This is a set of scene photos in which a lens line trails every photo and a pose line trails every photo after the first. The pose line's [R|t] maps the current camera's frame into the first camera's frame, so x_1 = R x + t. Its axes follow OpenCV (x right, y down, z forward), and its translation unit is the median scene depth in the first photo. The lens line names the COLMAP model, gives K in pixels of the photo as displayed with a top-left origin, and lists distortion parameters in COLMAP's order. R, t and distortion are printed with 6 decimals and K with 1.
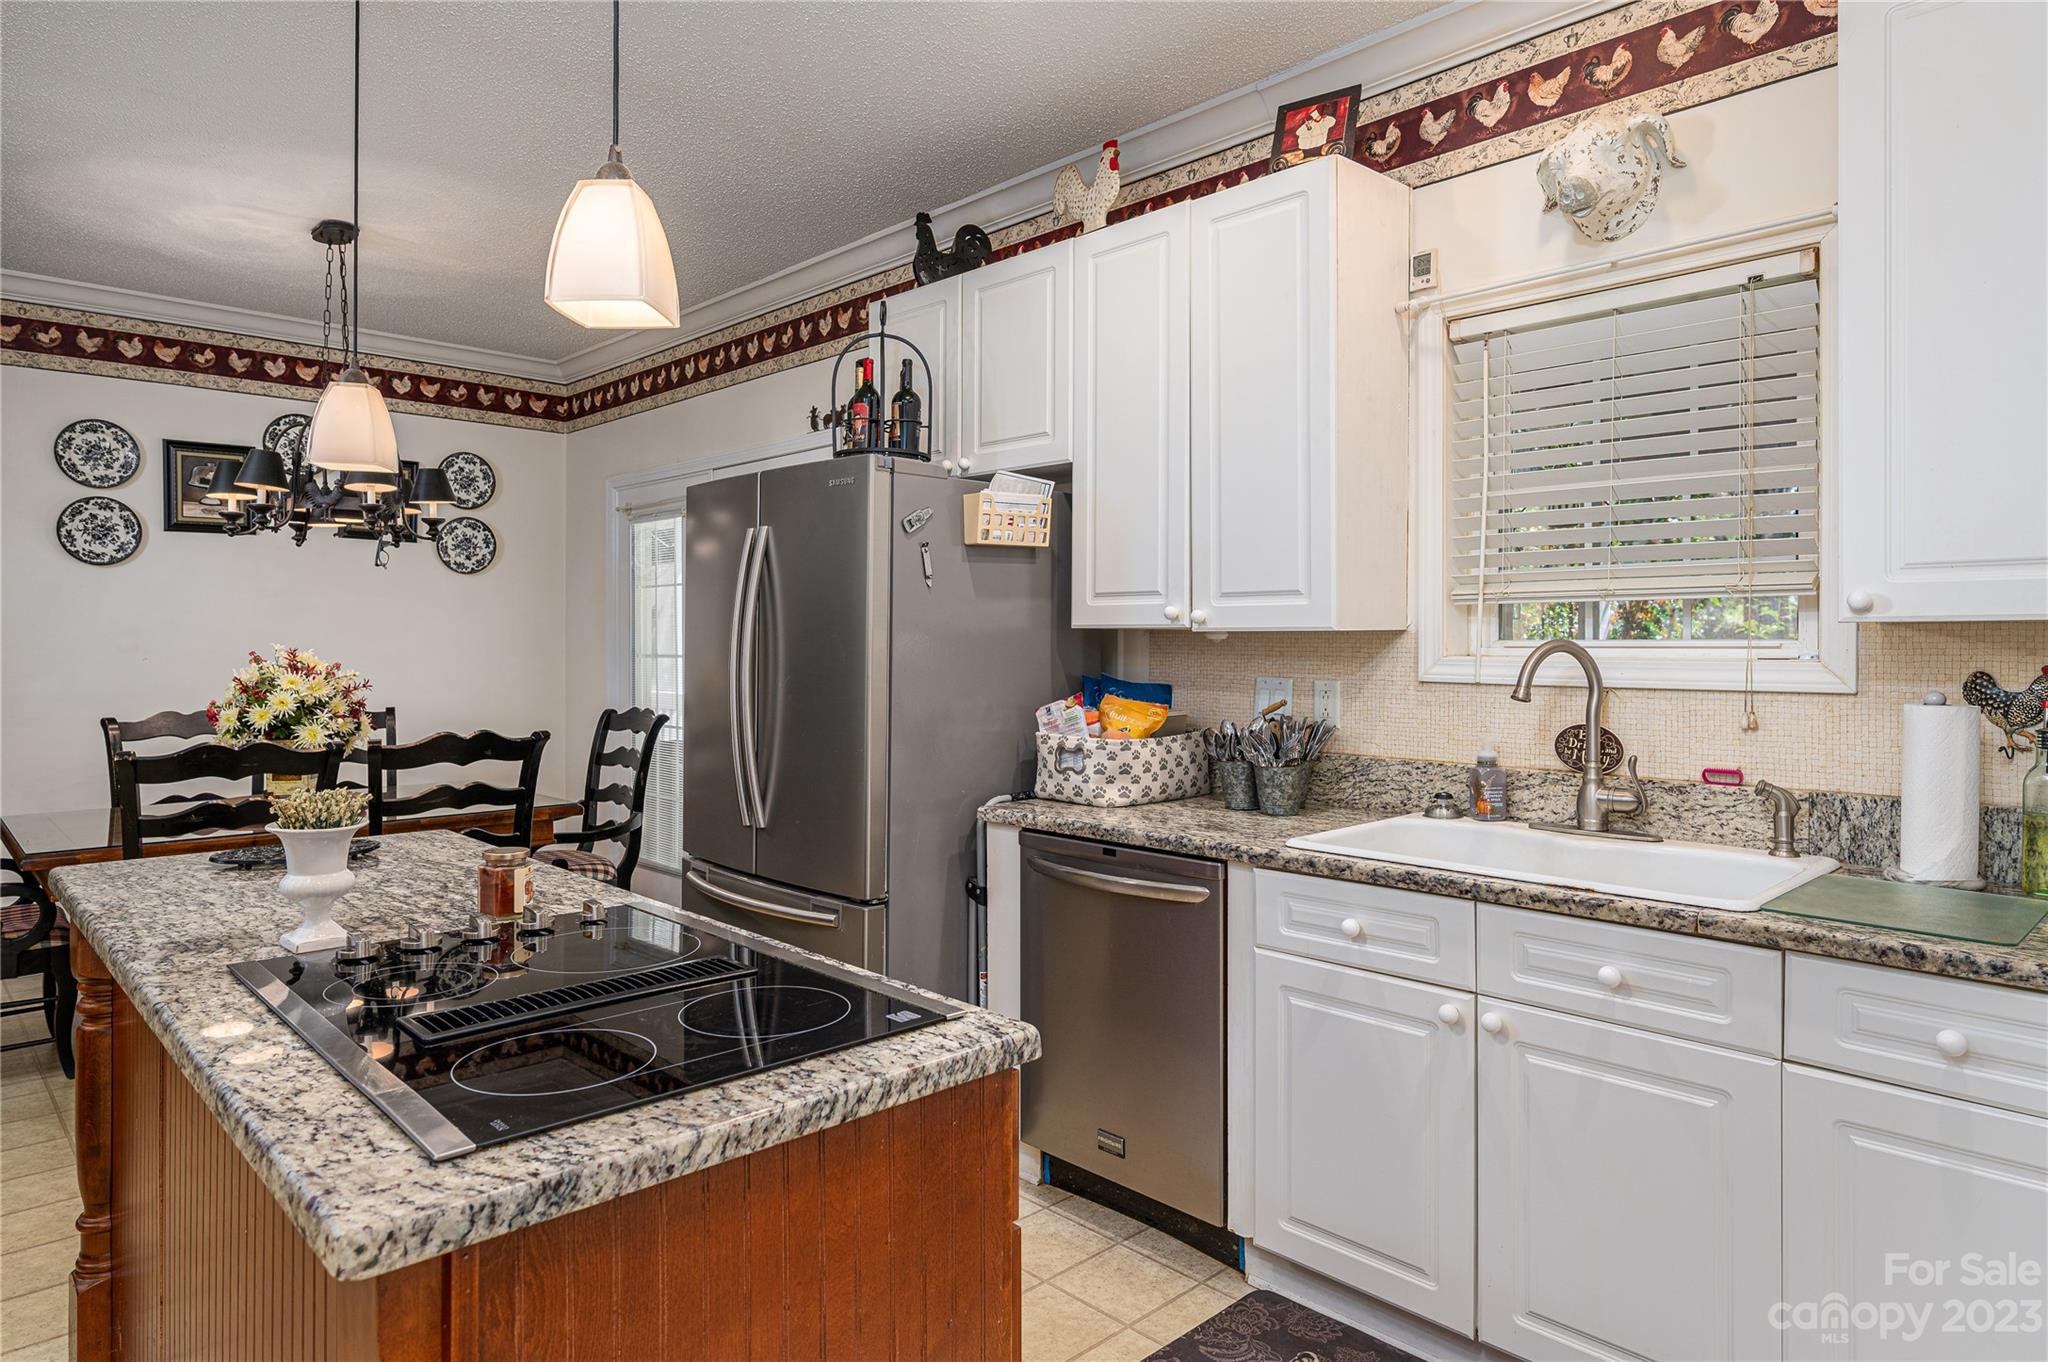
lens RADIAL K [[1222.1, 0, 1018.8], [0, 1222.1, 632.9], [0, 0, 1]] dist [0.003229, -0.000204]
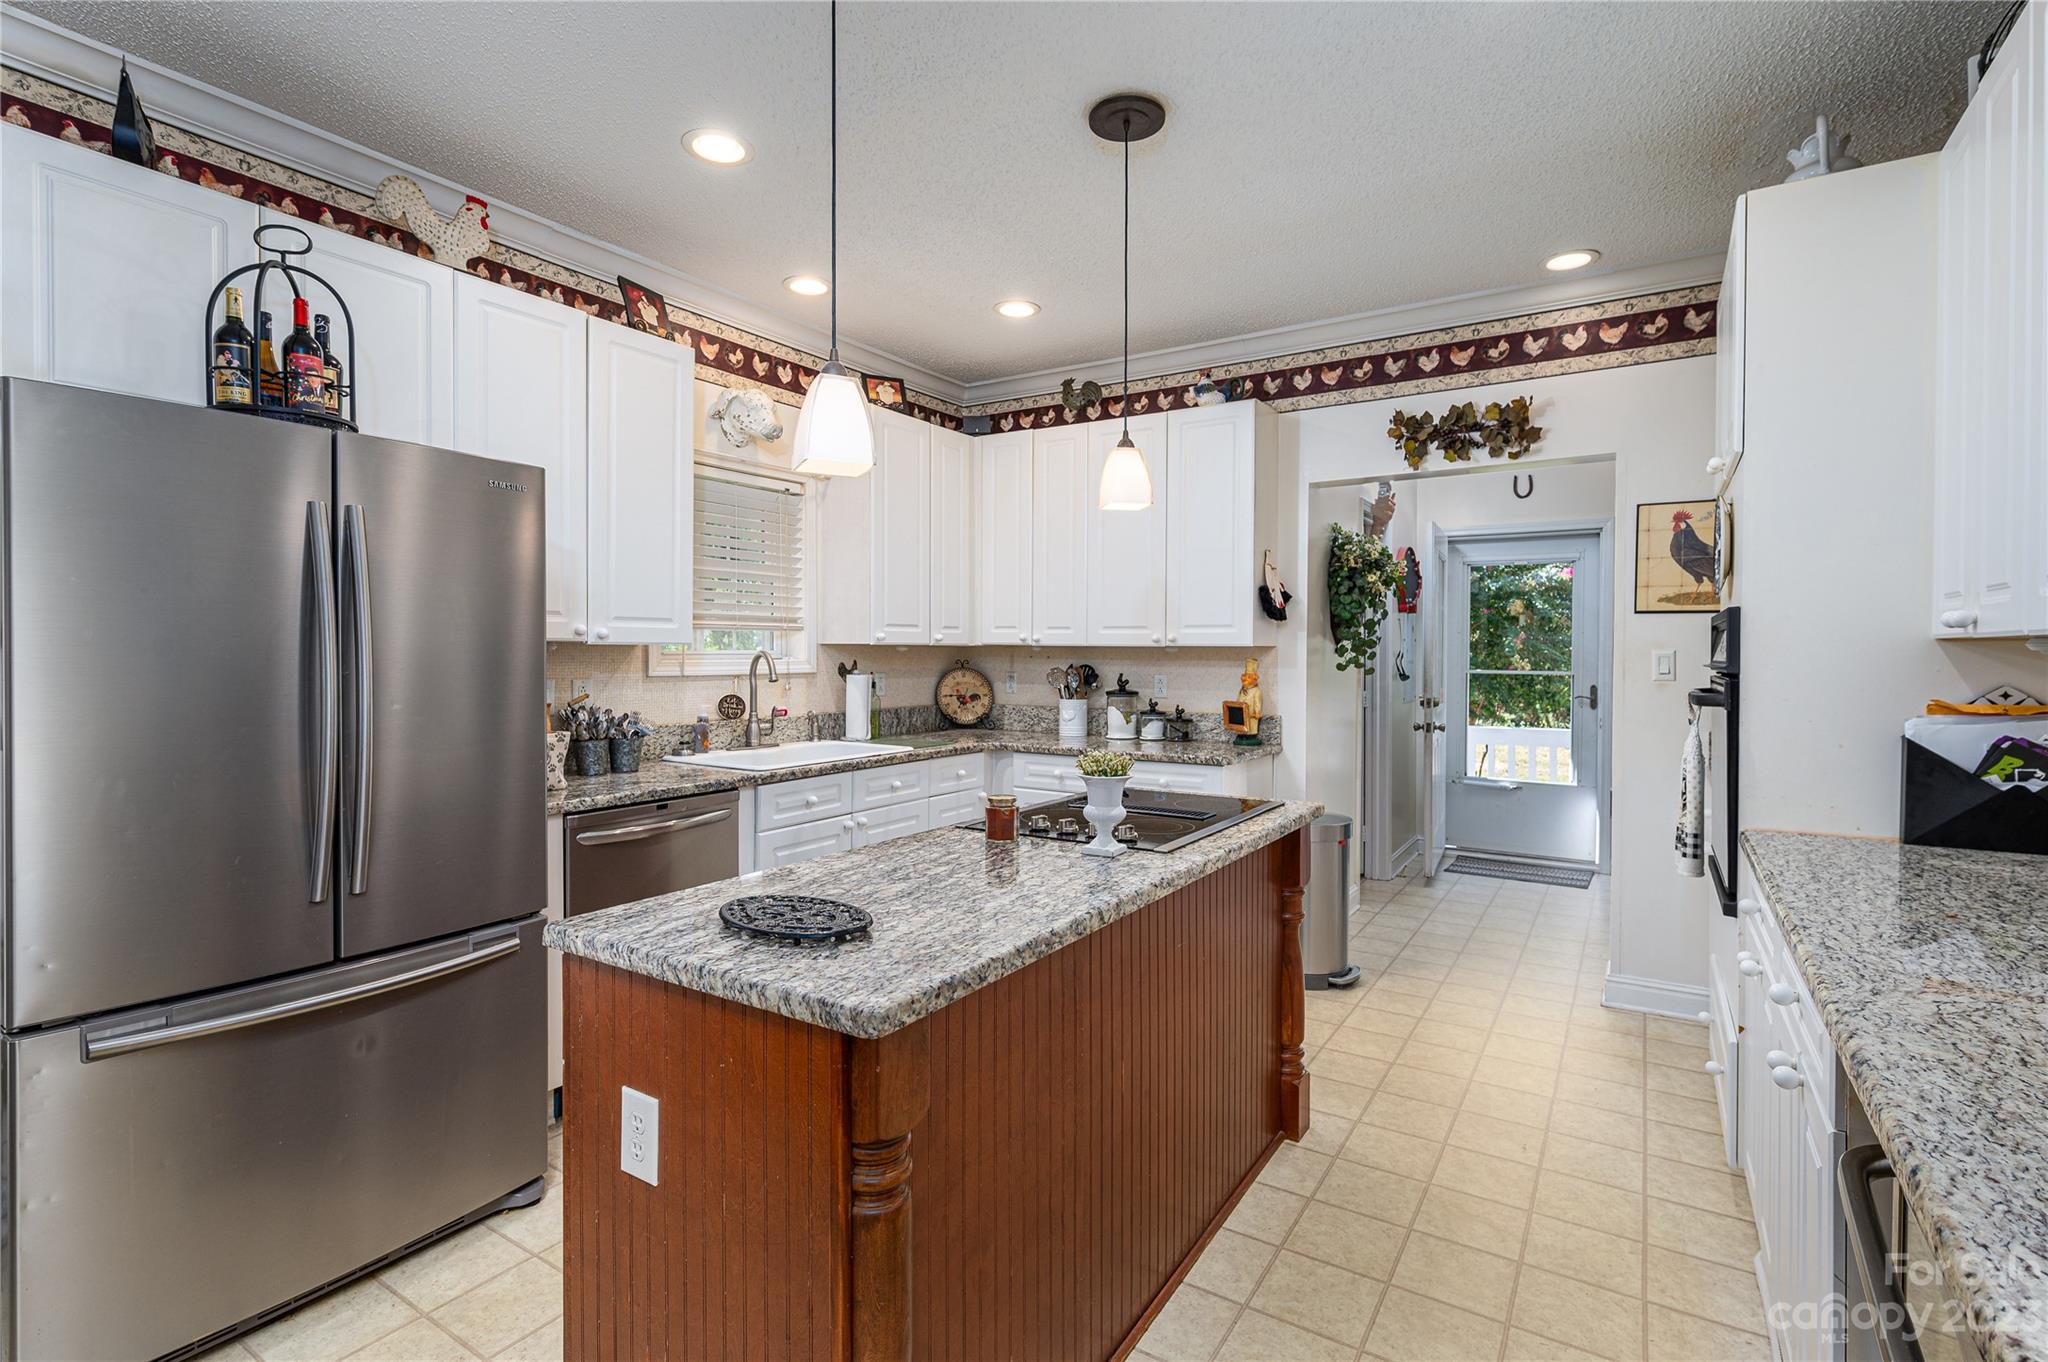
lens RADIAL K [[964.7, 0, 1029.9], [0, 964.7, 653.1], [0, 0, 1]] dist [0.000130, 0.000334]
pose [[-0.245343, 0.000868, 0.969436, -1.020760], [-0.002433, 0.999996, -0.001511, 0.009987], [-0.969433, -0.002729, -0.245340, 0.836199]]
